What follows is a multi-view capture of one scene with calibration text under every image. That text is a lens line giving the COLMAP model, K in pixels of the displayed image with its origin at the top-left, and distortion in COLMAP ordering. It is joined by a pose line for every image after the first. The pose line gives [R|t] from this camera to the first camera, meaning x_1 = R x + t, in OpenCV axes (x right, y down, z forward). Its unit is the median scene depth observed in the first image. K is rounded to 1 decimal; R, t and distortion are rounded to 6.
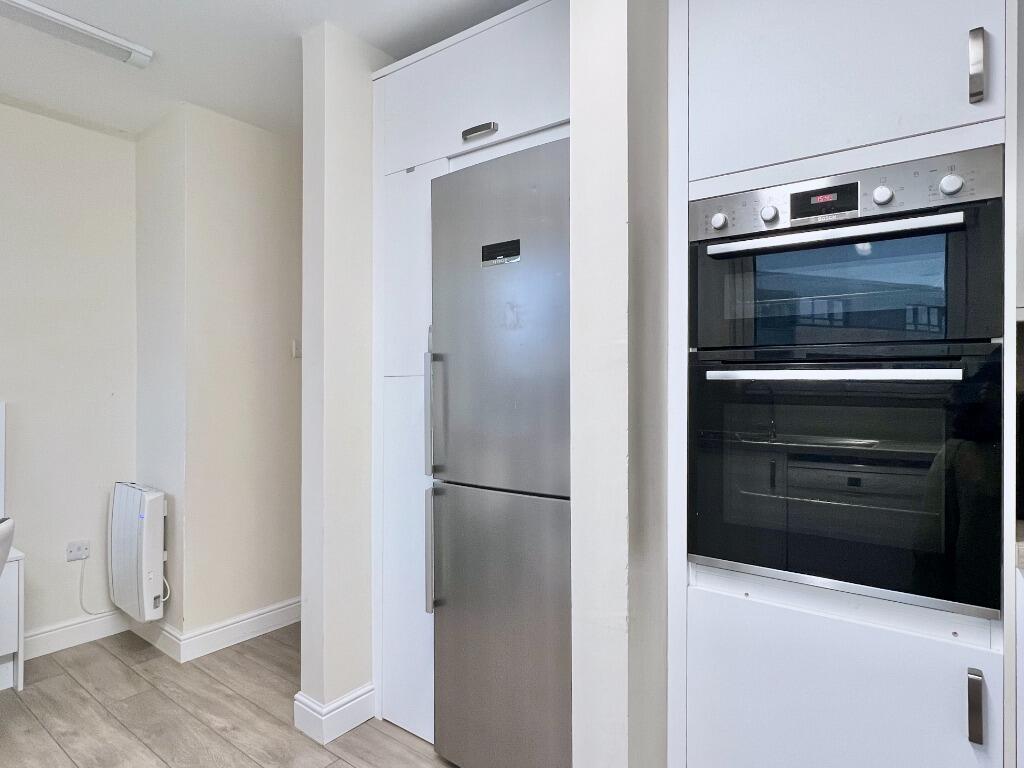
lens RADIAL K [[587.9, 0, 509.3], [0, 587.9, 385.1], [0, 0, 1]] dist [-0.005382, -0.002426]
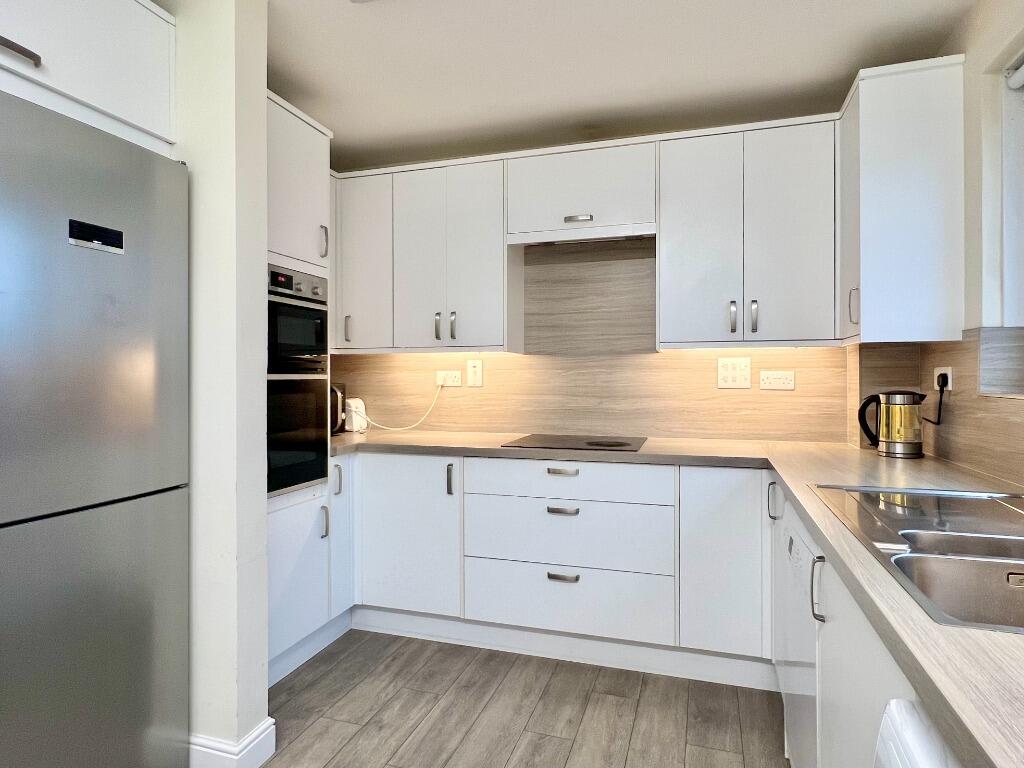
lens RADIAL K [[587.9, 0, 506.1], [0, 587.9, 377.5], [0, 0, 1]] dist [-0.005382, -0.002426]
pose [[-0.350923, -0.009420, 0.936357, -1.236215], [0.000150, 0.999949, 0.010116, -0.029436], [-0.936404, 0.003690, -0.350903, 0.875078]]
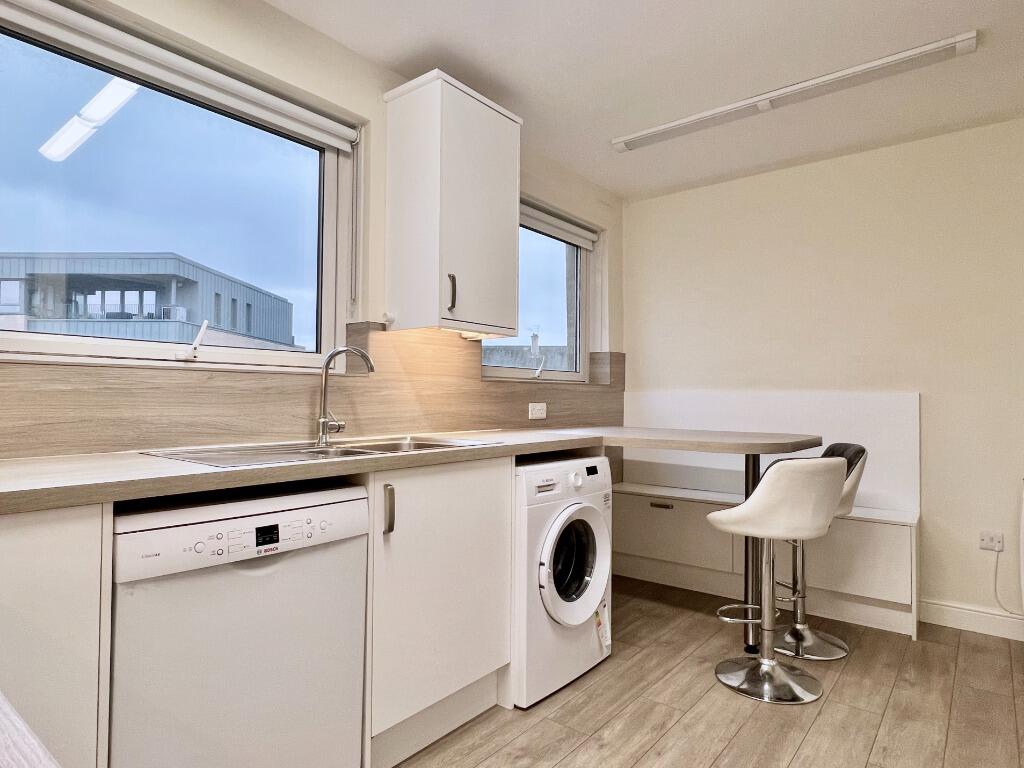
lens RADIAL K [[587.9, 0, 515.4], [0, 587.9, 383.4], [0, 0, 1]] dist [-0.005382, -0.002426]
pose [[-0.006450, -0.032143, -0.999462, 0.362979], [-0.008305, 0.999451, -0.032089, 0.063710], [0.999945, 0.008094, -0.006713, 0.235477]]
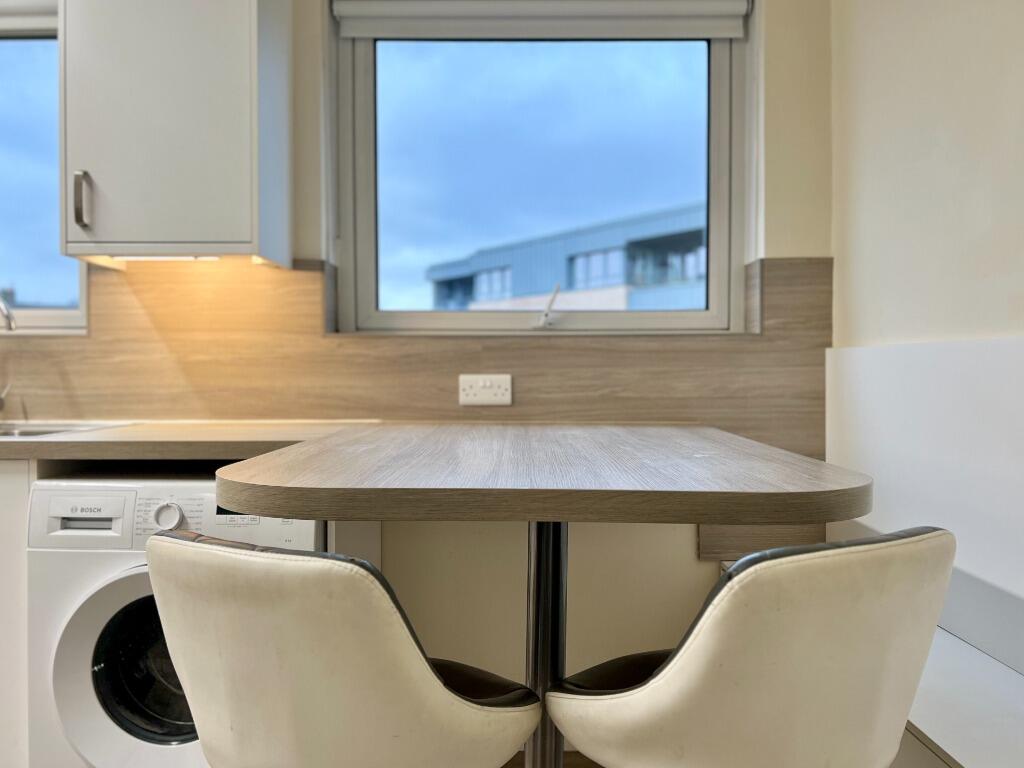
lens RADIAL K [[805.7, 0, 508.3], [0, 805.7, 386.6], [0, 0, 1]] dist [0.002937, 0.019435]
pose [[-0.780586, 0.004557, -0.625032, -0.870795], [-0.007179, 0.999842, 0.016255, 0.063249], [0.625007, 0.017175, -0.780430, 1.557940]]
